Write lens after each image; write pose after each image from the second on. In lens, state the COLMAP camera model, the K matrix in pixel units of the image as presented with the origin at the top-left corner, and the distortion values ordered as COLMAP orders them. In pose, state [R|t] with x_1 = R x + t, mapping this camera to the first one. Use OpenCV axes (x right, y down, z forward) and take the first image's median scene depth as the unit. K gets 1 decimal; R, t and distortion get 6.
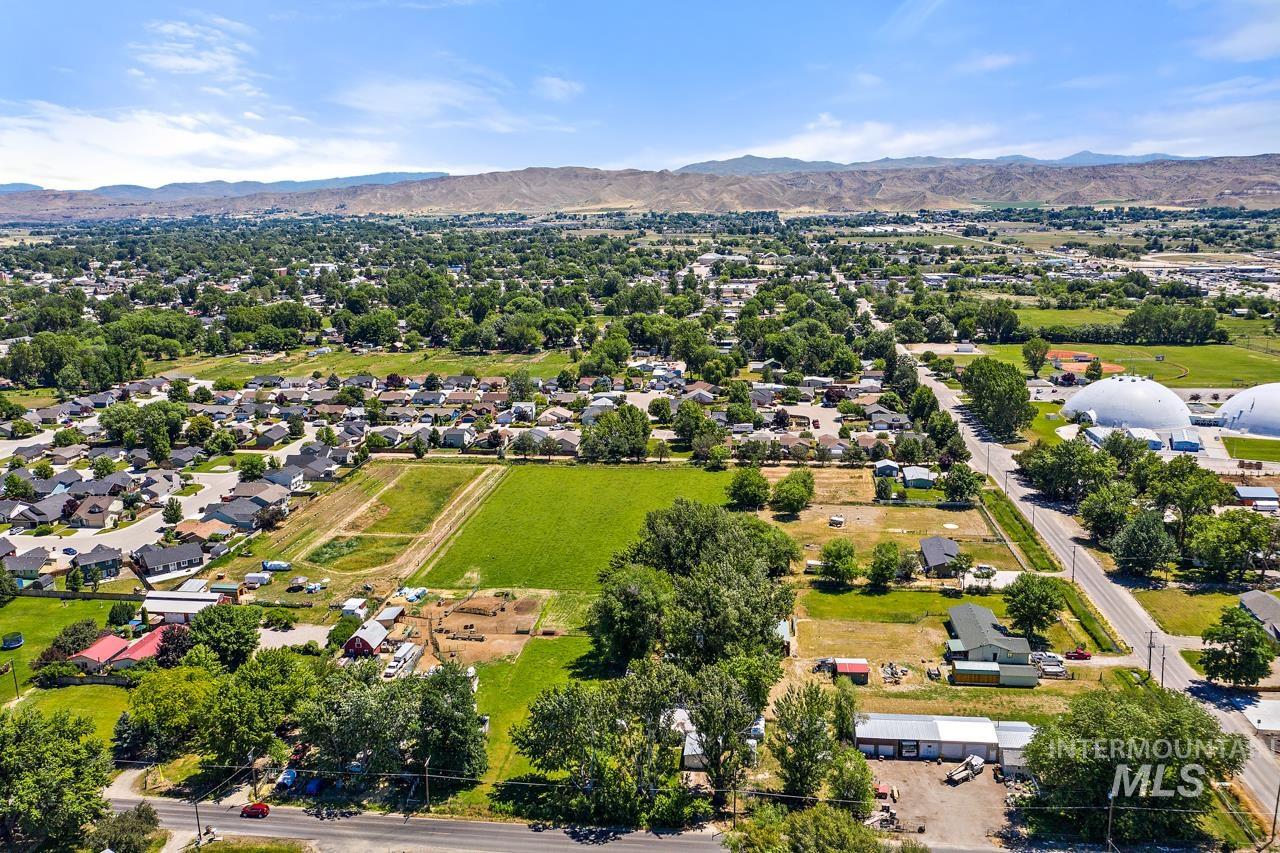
lens RADIAL K [[1008.6, 0, 637.2], [0, 1008.6, 419.9], [0, 0, 1]] dist [-0.017886, 0.016529]
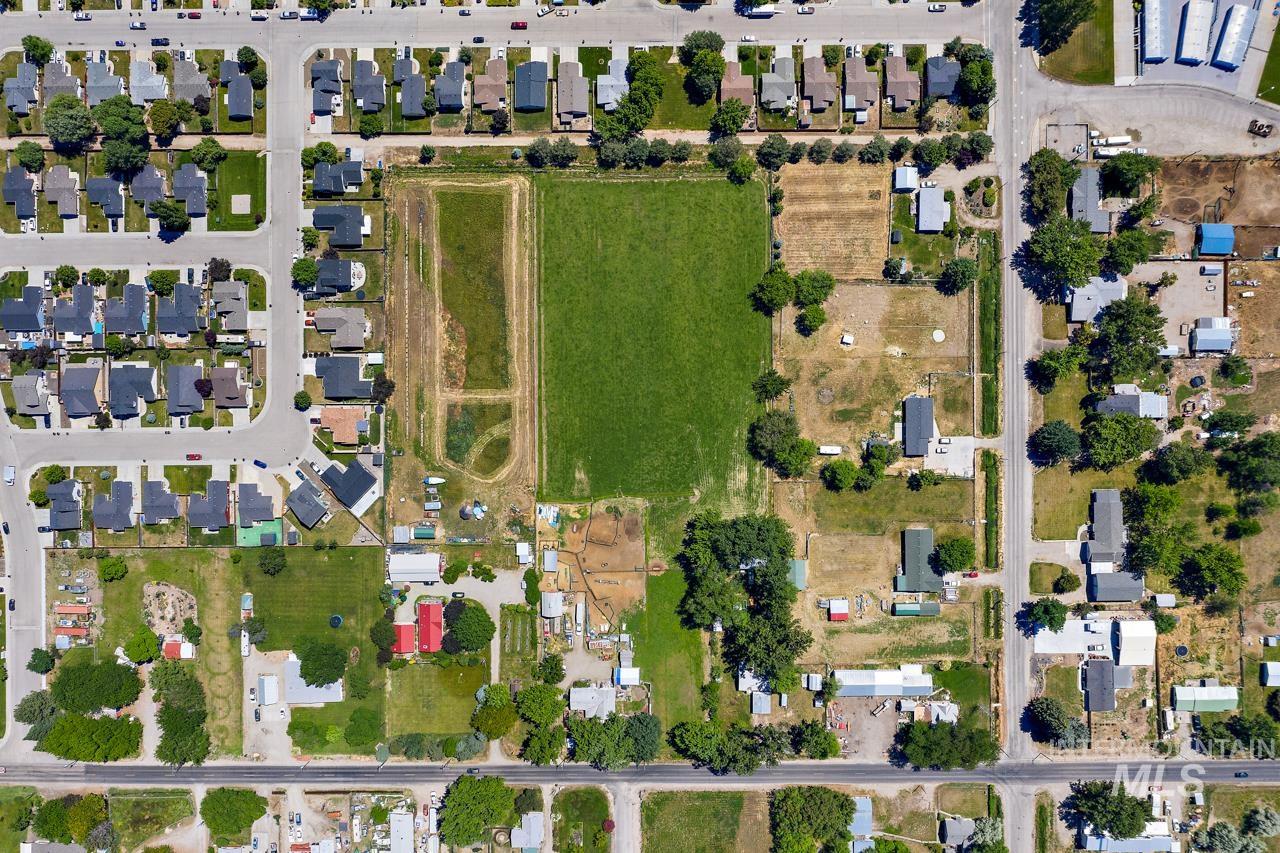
lens RADIAL K [[1008.6, 0, 637.2], [0, 1008.6, 419.9], [0, 0, 1]] dist [-0.017886, 0.016529]
pose [[0.991771, -0.127486, -0.011694, -0.050388], [0.039090, 0.214579, 0.975924, -1.032122], [-0.121907, -0.968351, 0.217797, 0.640951]]
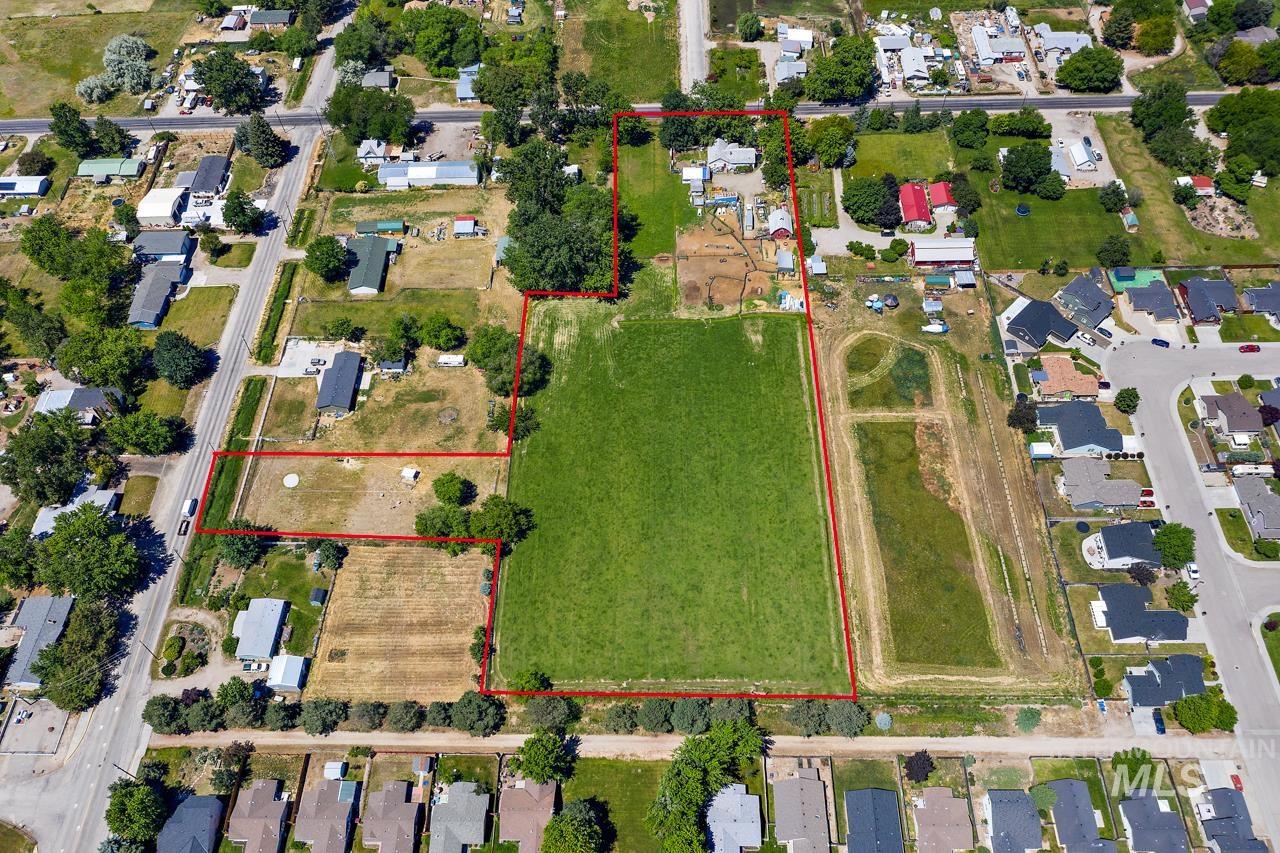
lens RADIAL K [[1008.6, 0, 637.2], [0, 1008.6, 419.9], [0, 0, 1]] dist [-0.017886, 0.016529]
pose [[-0.992966, 0.115622, -0.025482, 0.008943], [0.024145, 0.408461, 0.912456, -0.724611], [0.115908, 0.905423, -0.408380, 1.296638]]
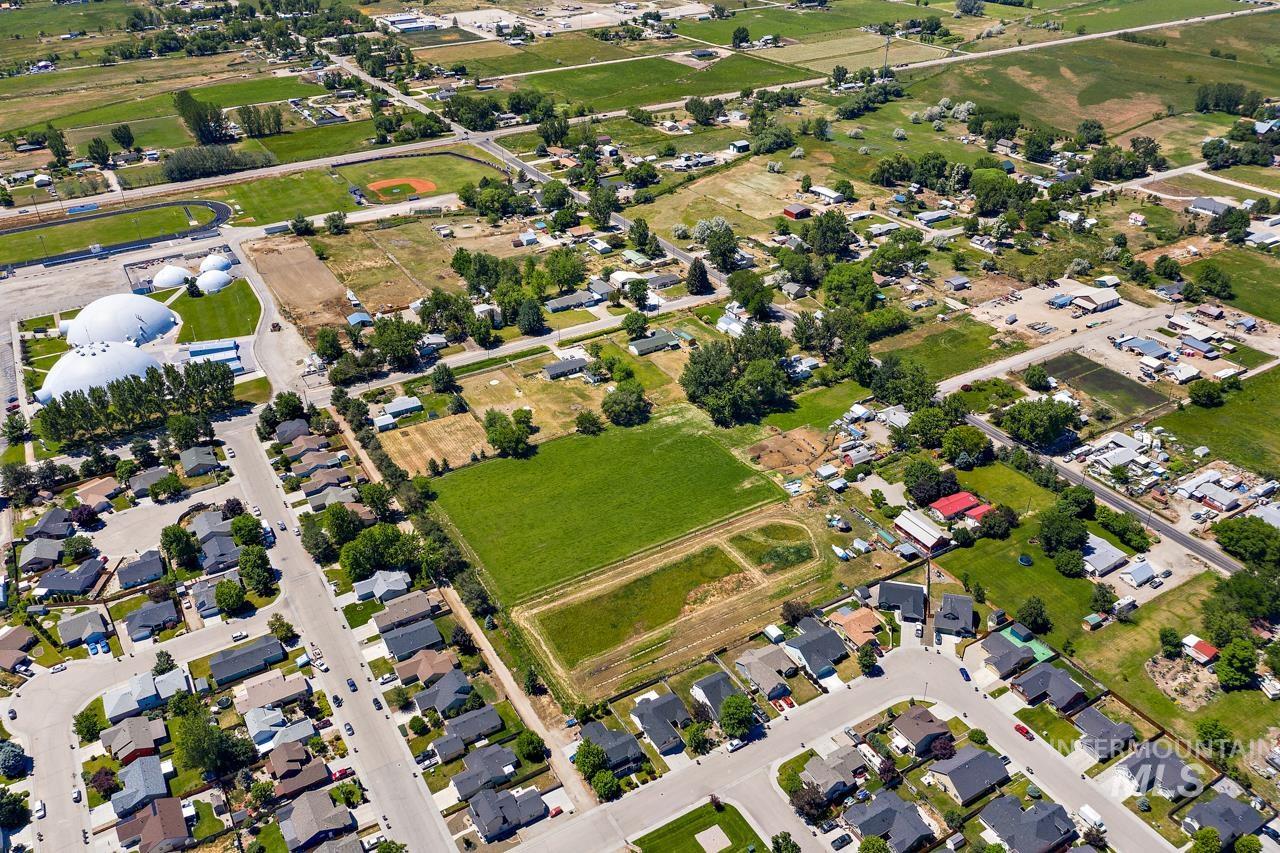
lens RADIAL K [[1008.6, 0, 637.2], [0, 1008.6, 419.9], [0, 0, 1]] dist [-0.017886, 0.016529]
pose [[-0.606566, -0.381279, 0.697641, -0.900867], [0.196537, 0.778354, 0.596271, -0.708854], [-0.770357, 0.498790, -0.397188, 1.406974]]
